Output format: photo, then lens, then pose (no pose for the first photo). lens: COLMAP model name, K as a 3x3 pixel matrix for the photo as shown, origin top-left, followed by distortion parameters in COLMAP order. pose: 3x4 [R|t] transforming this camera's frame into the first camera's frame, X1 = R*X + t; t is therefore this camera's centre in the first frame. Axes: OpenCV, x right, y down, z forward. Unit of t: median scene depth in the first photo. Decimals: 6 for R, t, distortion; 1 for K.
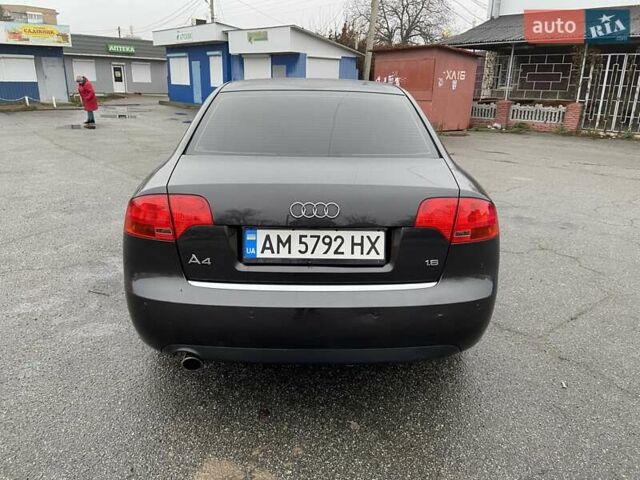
lens RADIAL K [[482.5, 0, 320.0], [0, 482.5, 240.0], [0, 0, 1]] dist [0.103342, -0.120178]
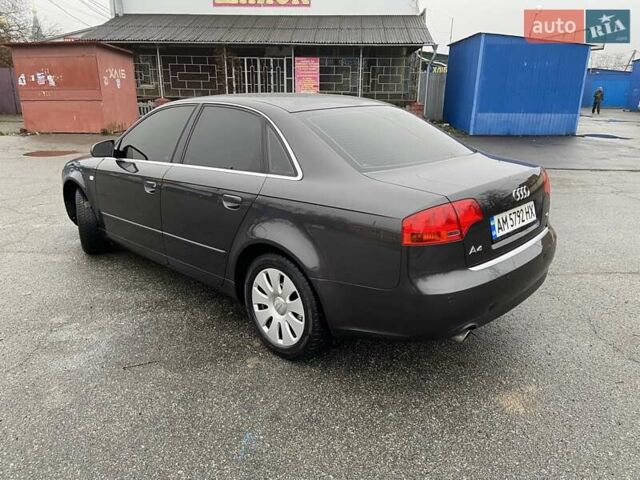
lens RADIAL K [[482.5, 0, 320.0], [0, 482.5, 240.0], [0, 0, 1]] dist [0.103342, -0.120178]
pose [[0.710279, -0.228510, 0.665798, -0.151073], [0.222169, 0.970271, 0.095996, -0.021170], [-0.667941, 0.079735, 0.739931, 0.038452]]
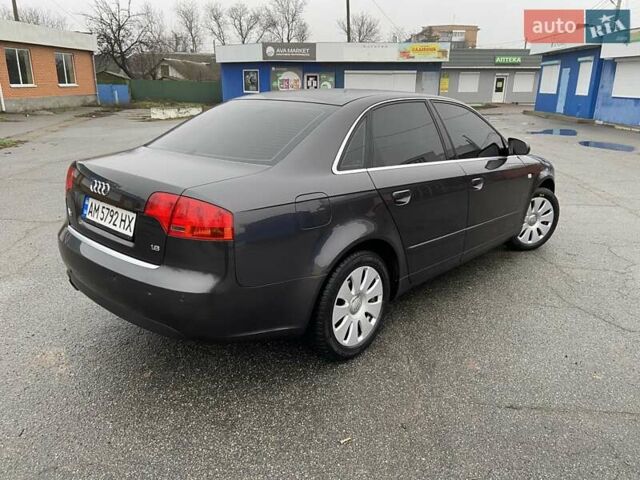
lens RADIAL K [[482.5, 0, 320.0], [0, 482.5, 240.0], [0, 0, 1]] dist [0.103342, -0.120178]
pose [[0.719669, 0.196142, -0.666036, 0.146183], [-0.208196, 0.976089, 0.062488, -0.014363], [0.662367, 0.093695, 0.743297, 0.044823]]
